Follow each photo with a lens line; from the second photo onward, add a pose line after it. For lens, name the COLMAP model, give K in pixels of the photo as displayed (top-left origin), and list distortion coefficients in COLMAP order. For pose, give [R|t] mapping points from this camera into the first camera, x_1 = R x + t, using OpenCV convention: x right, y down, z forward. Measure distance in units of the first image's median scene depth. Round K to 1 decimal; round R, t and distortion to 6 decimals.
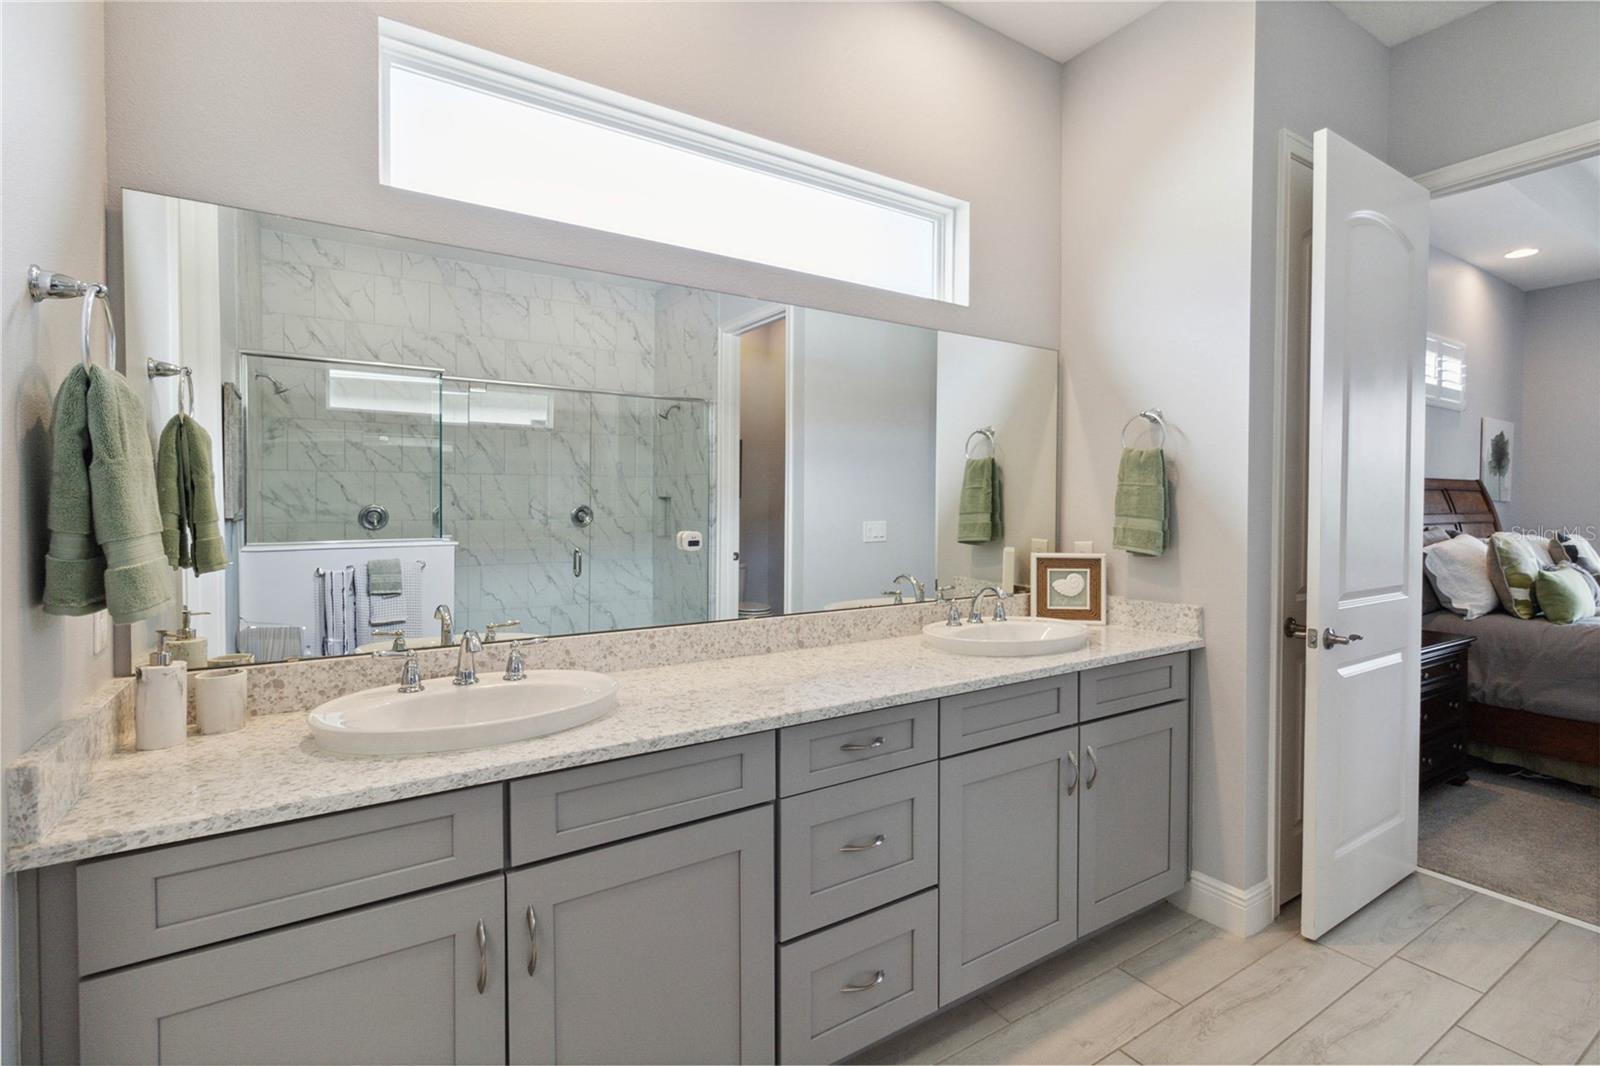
lens RADIAL K [[743.5, 0, 800.0], [0, 743.5, 533.0], [0, 0, 1]] dist [-0.000887, -0.000145]
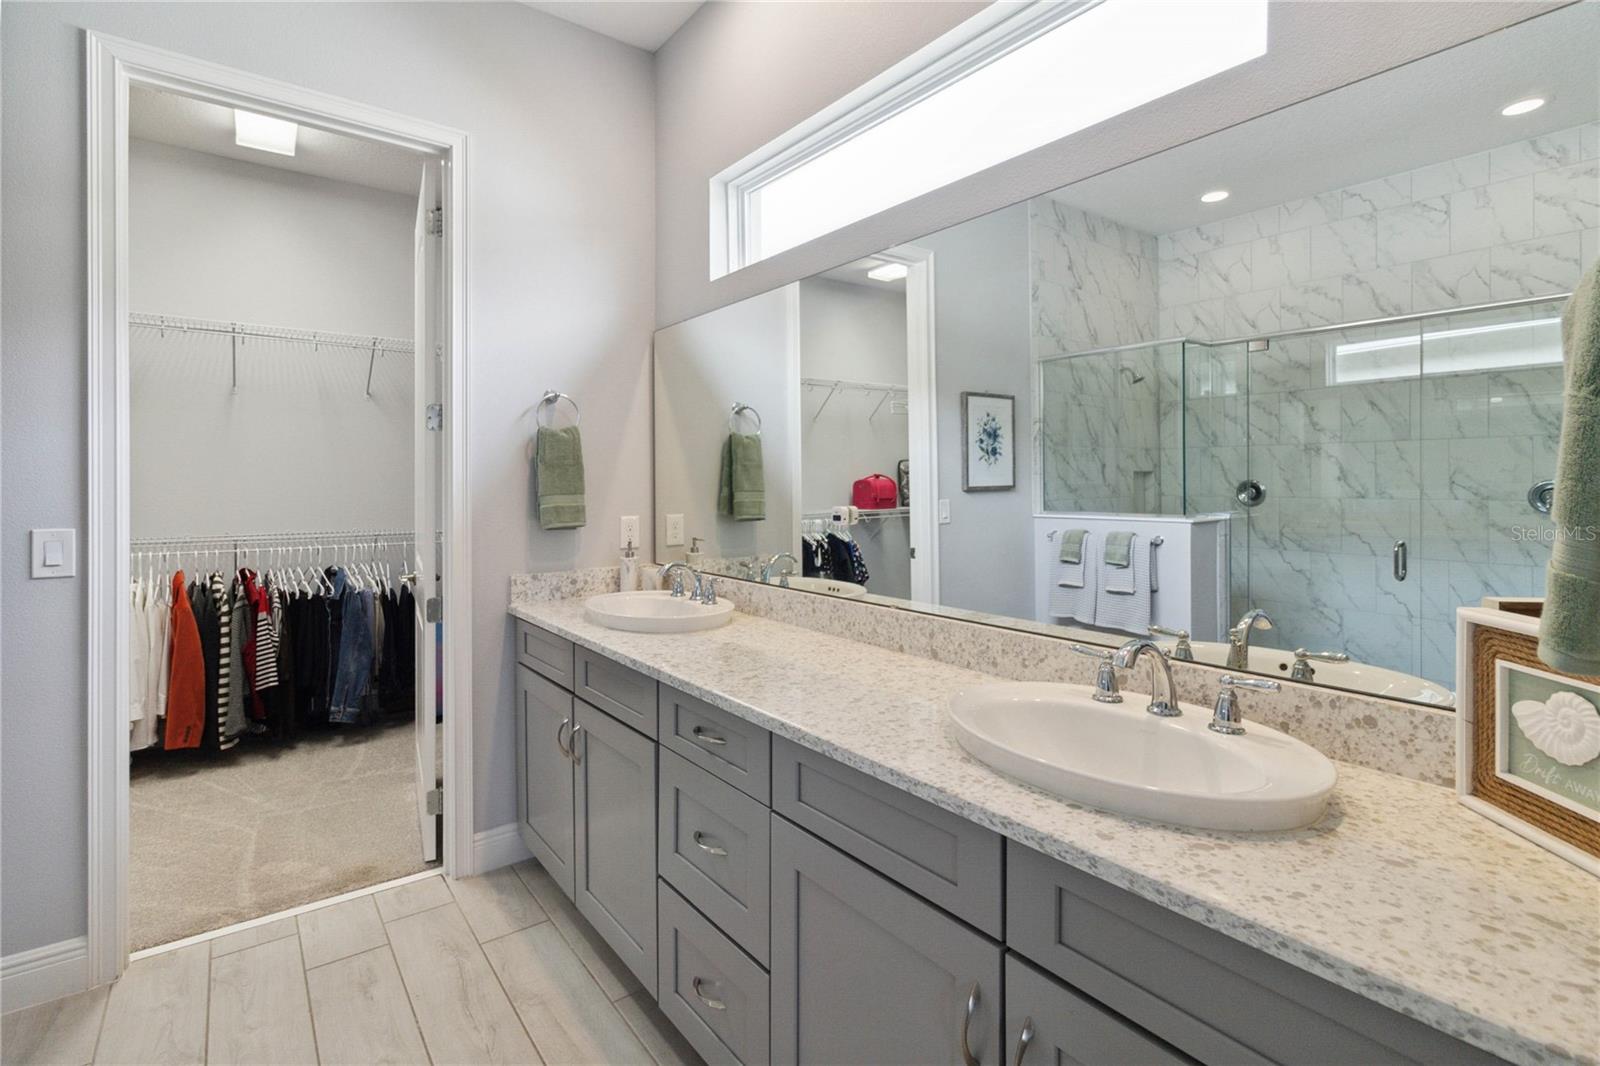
lens RADIAL K [[750.8, 0, 802.9], [0, 750.8, 498.3], [0, 0, 1]] dist [0.000366, 0.000194]
pose [[0.089044, 0.020841, -0.995810, 0.359903], [-0.035044, 0.999228, 0.017779, -0.012209], [0.995411, 0.033314, 0.089705, 0.357593]]
